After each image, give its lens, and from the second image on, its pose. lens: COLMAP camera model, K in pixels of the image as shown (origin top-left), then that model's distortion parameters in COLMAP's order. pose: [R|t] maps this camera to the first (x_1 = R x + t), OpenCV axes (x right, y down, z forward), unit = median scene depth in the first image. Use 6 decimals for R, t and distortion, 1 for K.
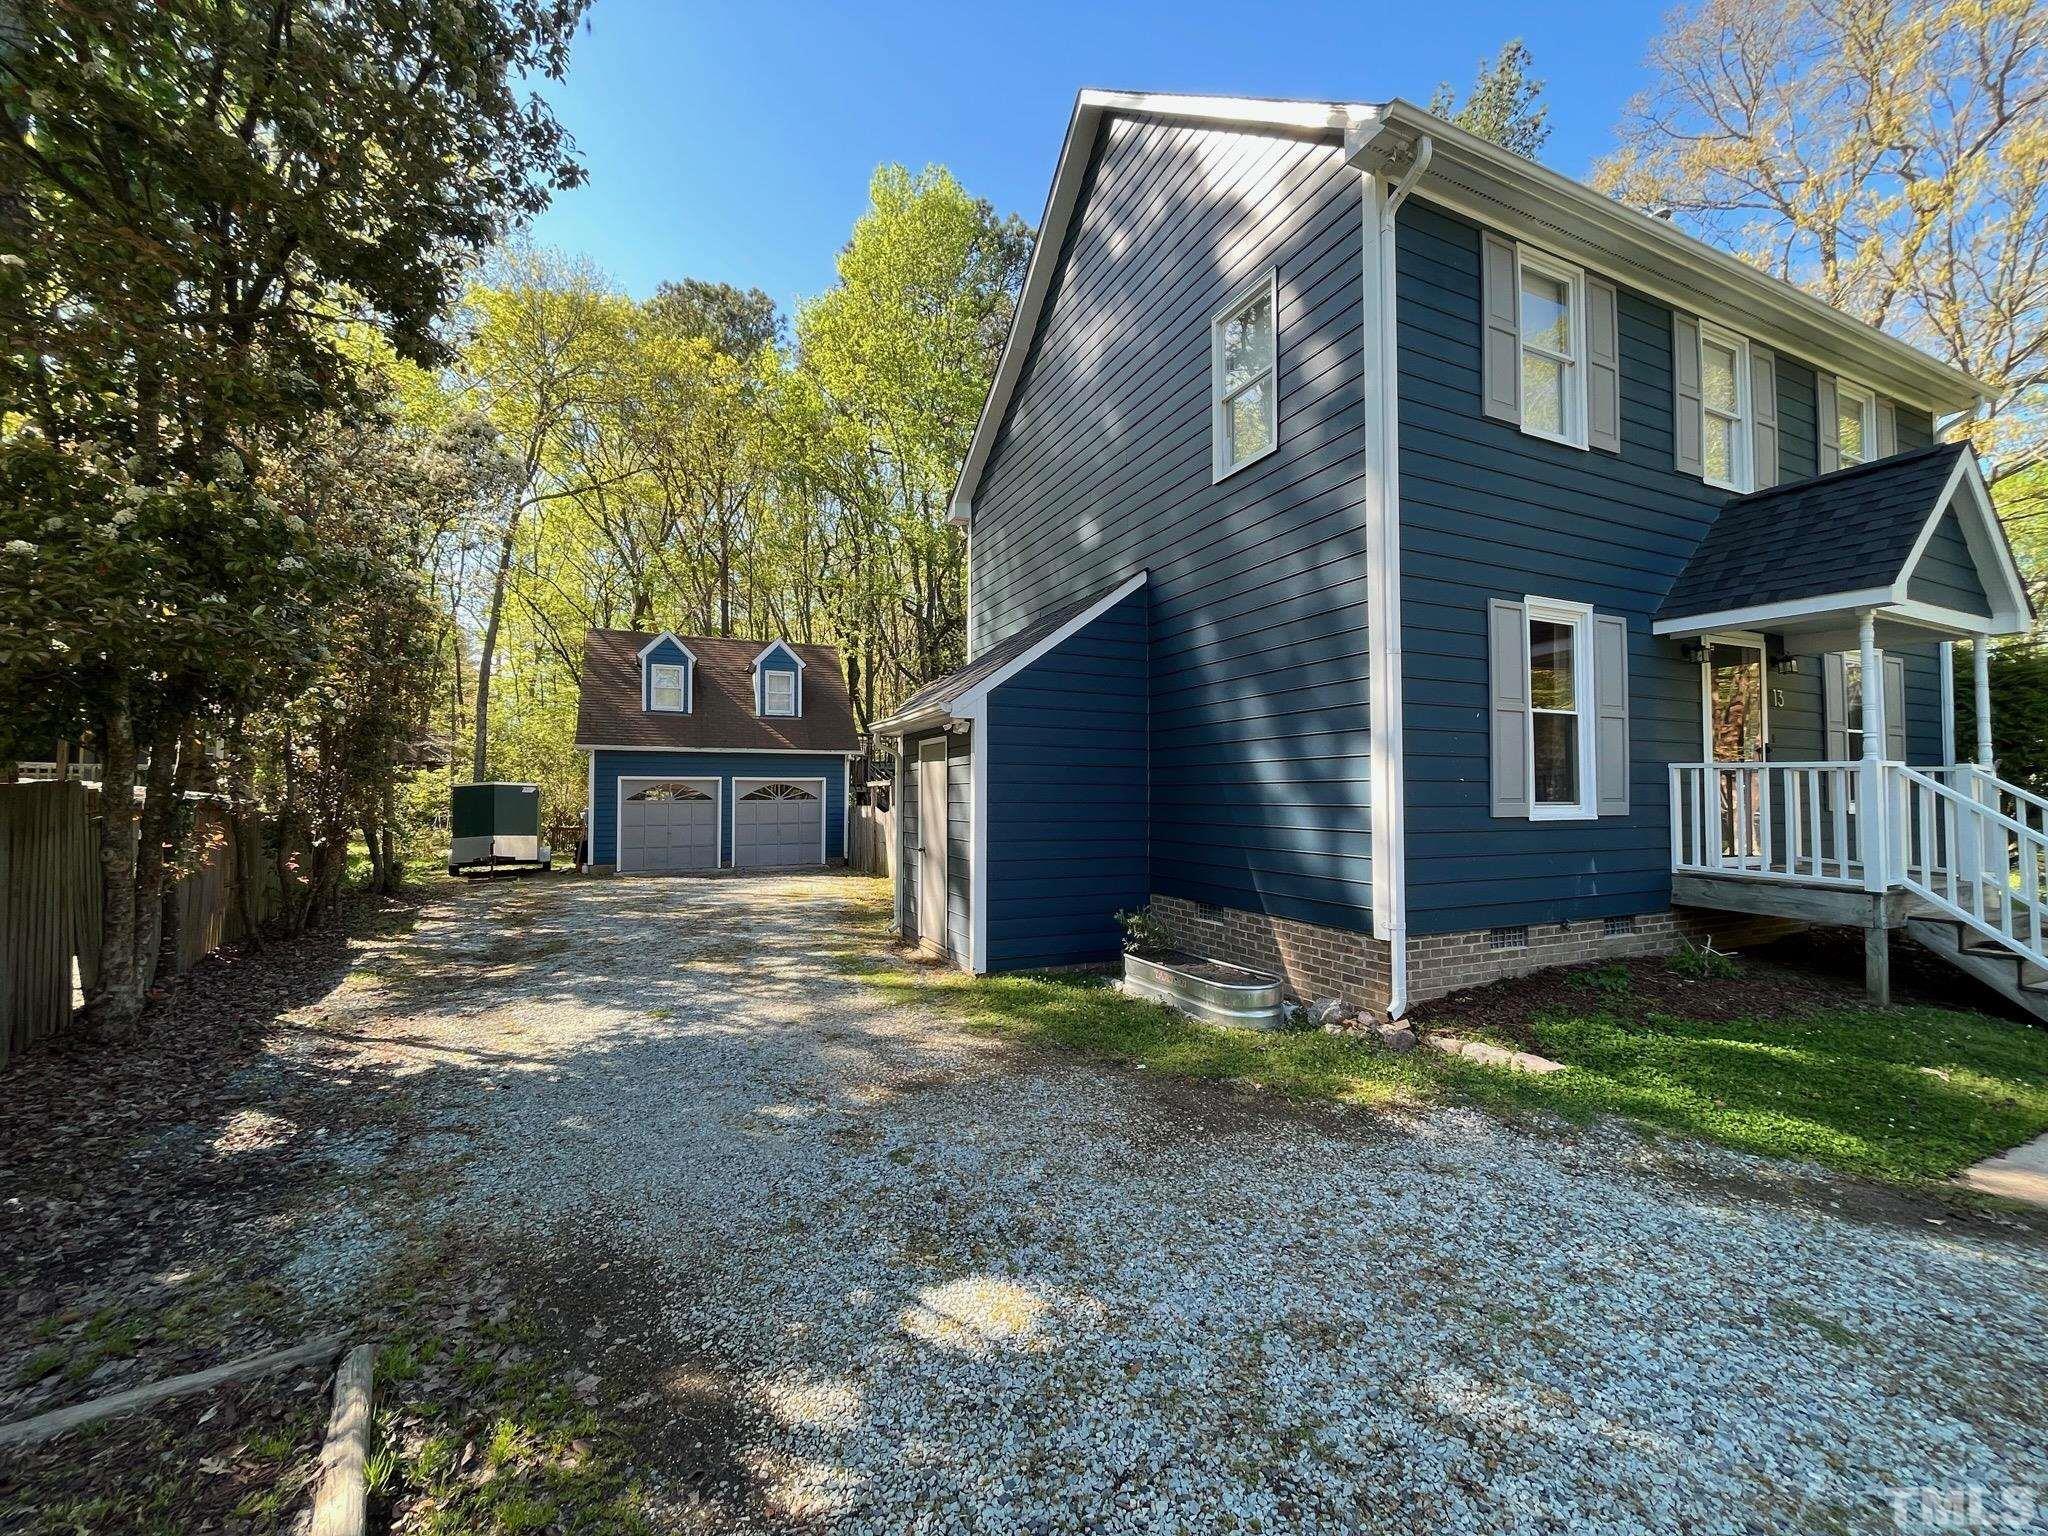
lens RADIAL K [[827.6, 0, 1030.9], [0, 827.6, 771.1], [0, 0, 1]] dist [-0.012682, 0.000234]
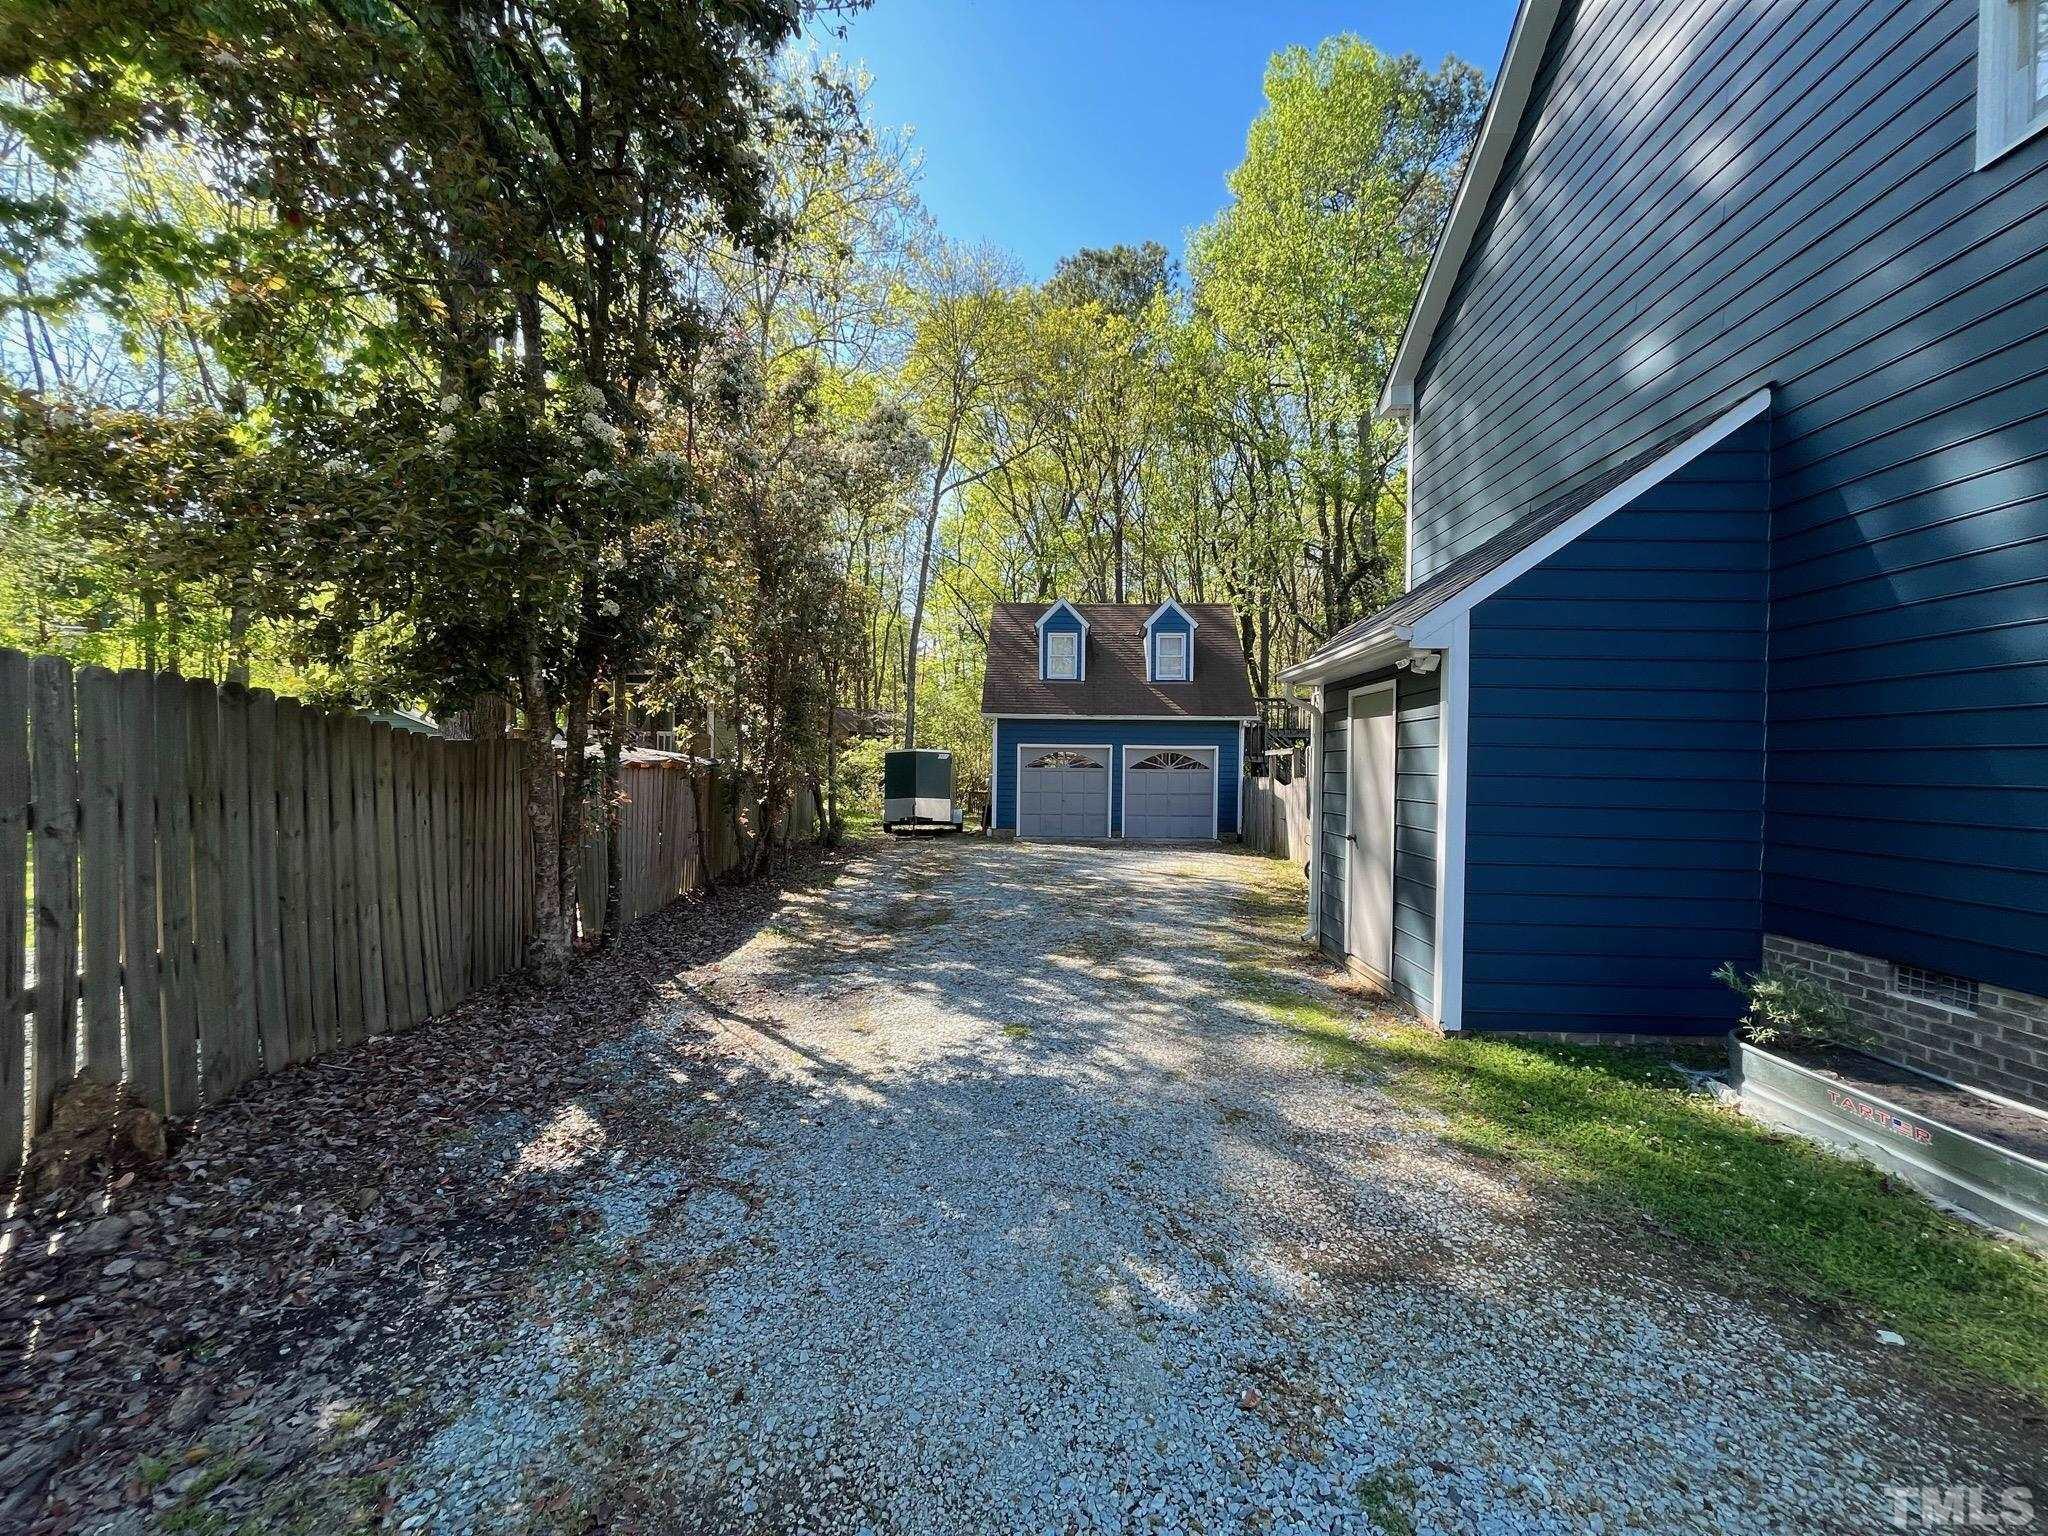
lens RADIAL K [[827.6, 0, 1030.9], [0, 827.6, 771.1], [0, 0, 1]] dist [-0.012682, 0.000234]
pose [[0.894472, 0.016554, -0.446817, -0.028810], [-0.000908, 0.999380, 0.035209, 0.004725], [0.447123, -0.031088, 0.893932, 0.103329]]
